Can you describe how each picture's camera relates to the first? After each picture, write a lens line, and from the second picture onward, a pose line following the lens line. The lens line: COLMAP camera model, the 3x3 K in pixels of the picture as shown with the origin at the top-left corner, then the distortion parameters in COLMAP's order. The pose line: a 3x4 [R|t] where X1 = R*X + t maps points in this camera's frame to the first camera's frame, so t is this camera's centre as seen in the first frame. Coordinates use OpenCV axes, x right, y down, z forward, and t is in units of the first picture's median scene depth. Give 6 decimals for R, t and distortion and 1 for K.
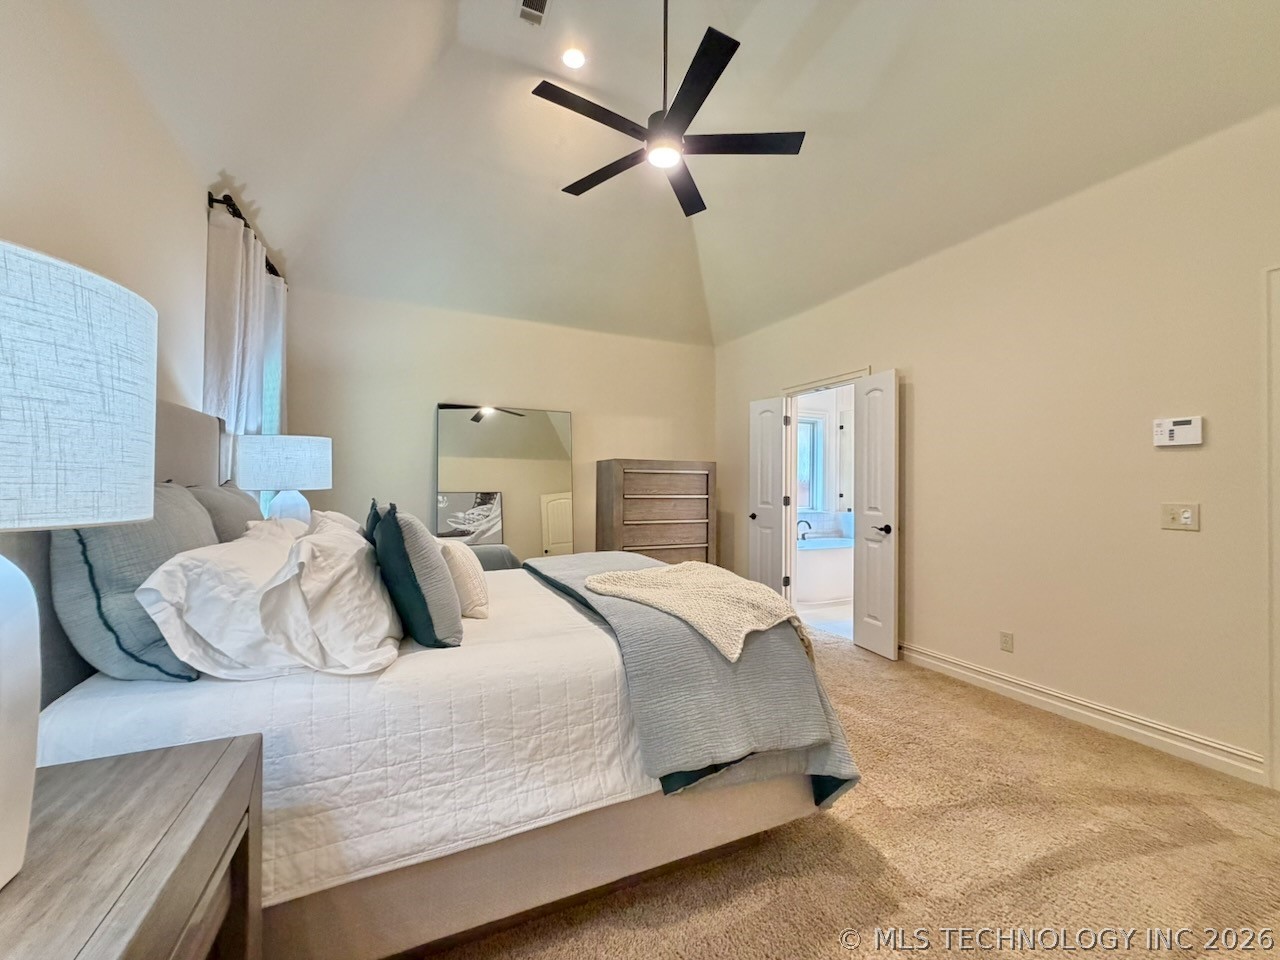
lens RADIAL K [[509.8, 0, 637.6], [0, 509.8, 479.2], [0, 0, 1]] dist [0.000966, -0.001157]
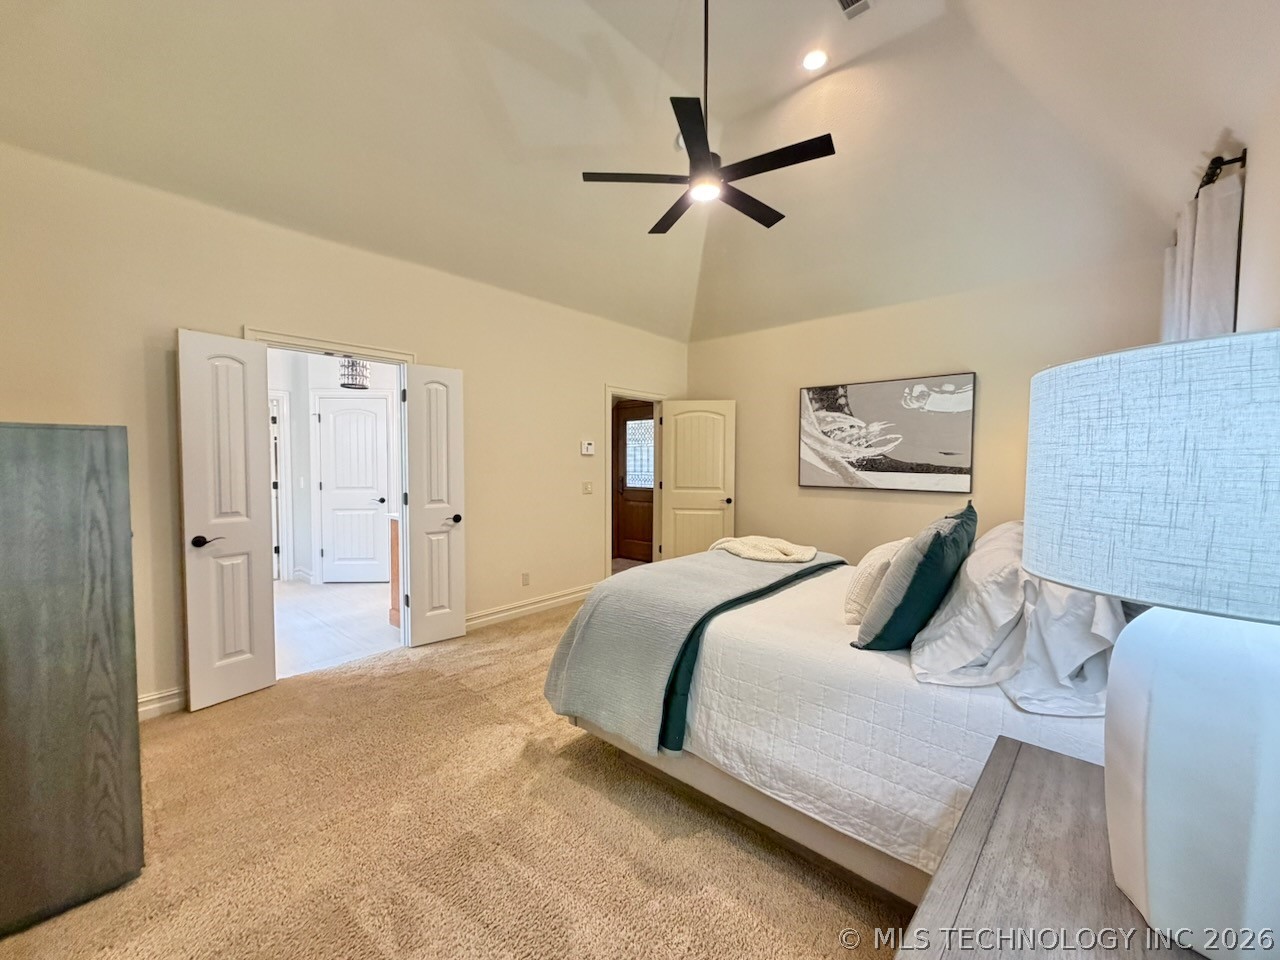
lens RADIAL K [[509.8, 0, 637.5], [0, 509.8, 481.0], [0, 0, 1]] dist [0.000966, -0.001157]
pose [[-0.397879, -0.039547, 0.916585, -0.636389], [-0.009179, 0.999192, 0.039127, -0.026141], [-0.917392, 0.007155, -0.397921, 1.069649]]
